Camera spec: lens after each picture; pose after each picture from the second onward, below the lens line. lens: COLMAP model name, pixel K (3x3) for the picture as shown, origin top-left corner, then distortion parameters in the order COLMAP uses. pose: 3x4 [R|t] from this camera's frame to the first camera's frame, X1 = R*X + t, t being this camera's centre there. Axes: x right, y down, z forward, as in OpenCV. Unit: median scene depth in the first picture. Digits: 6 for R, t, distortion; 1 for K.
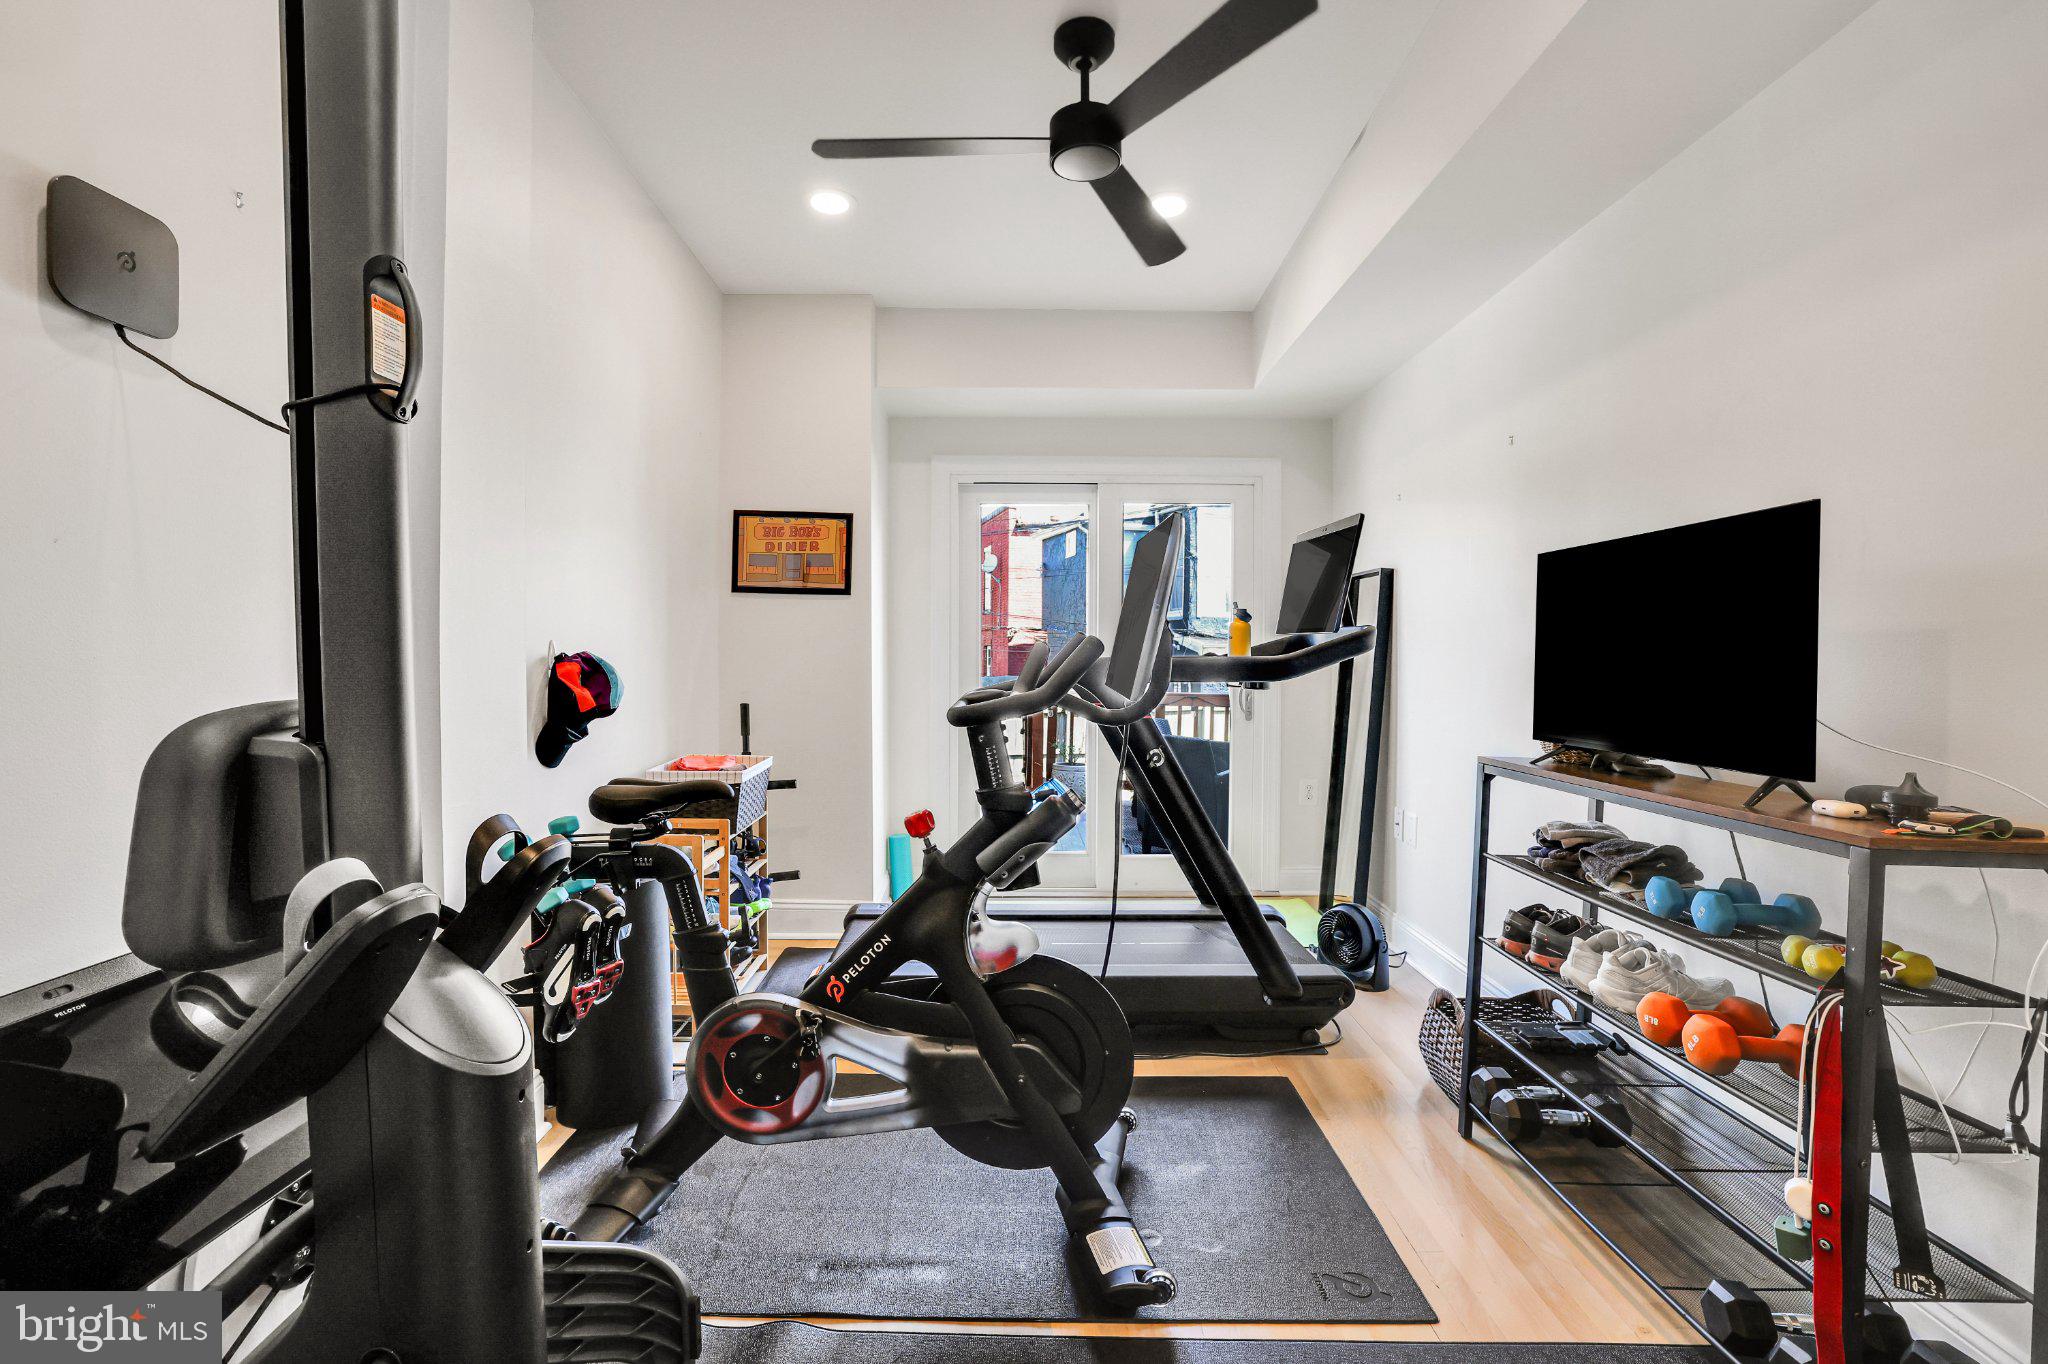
lens RADIAL K [[930.5, 0, 981.0], [0, 930.5, 677.3], [0, 0, 1]] dist [-0.045289, 0.021080]
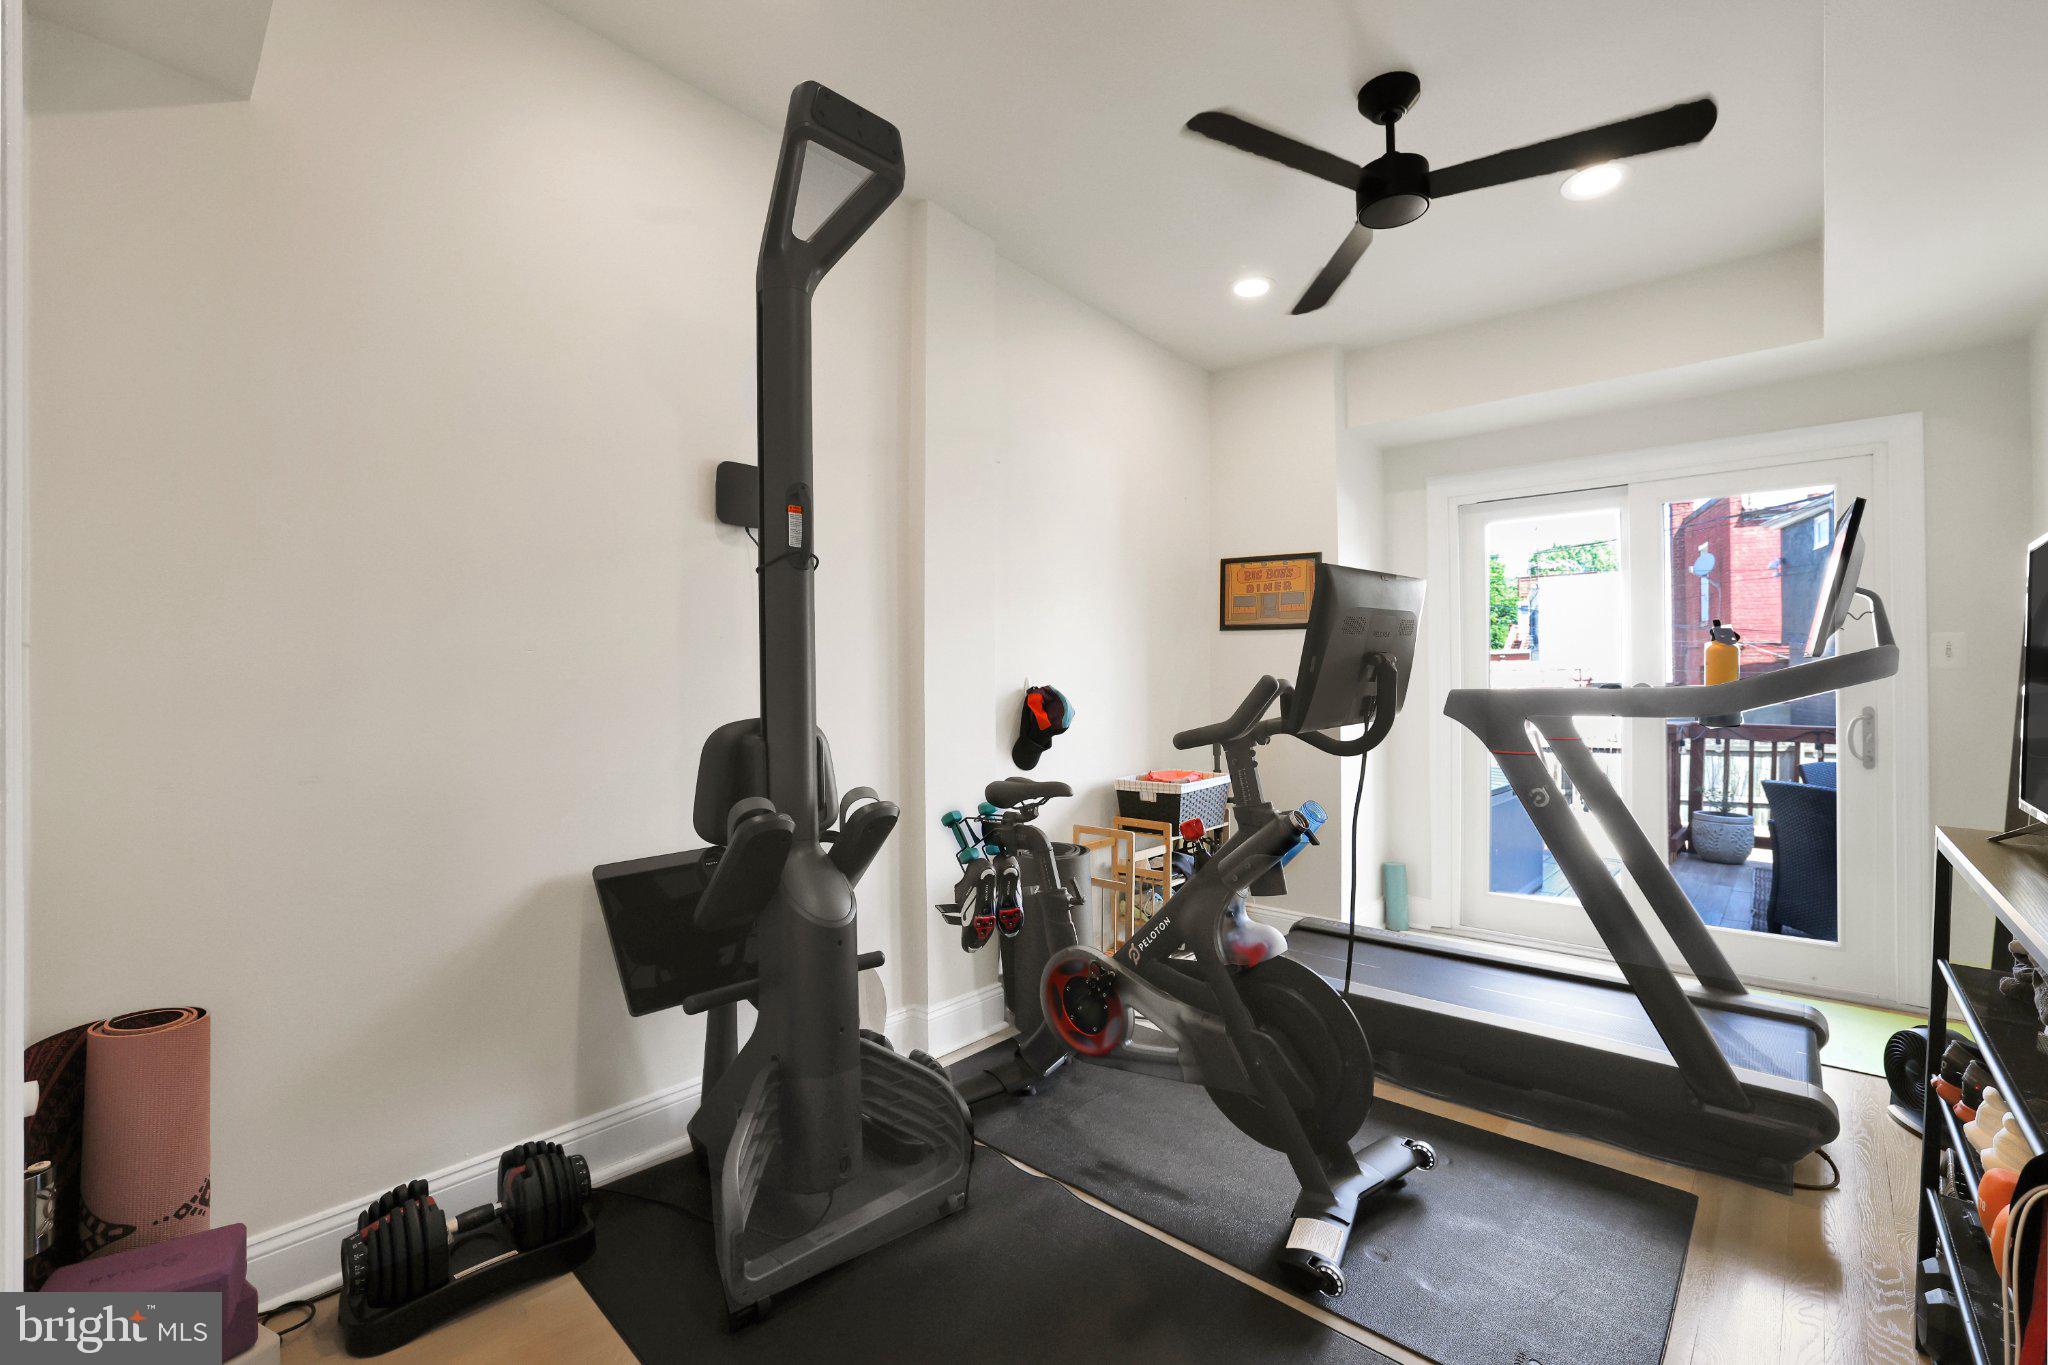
lens RADIAL K [[930.5, 0, 981.0], [0, 930.5, 677.8], [0, 0, 1]] dist [-0.045289, 0.021080]
pose [[0.714362, -0.008205, -0.699729, 0.571174], [-0.007462, 0.999785, -0.019342, -0.014325], [0.699737, 0.019039, 0.714147, -0.056292]]
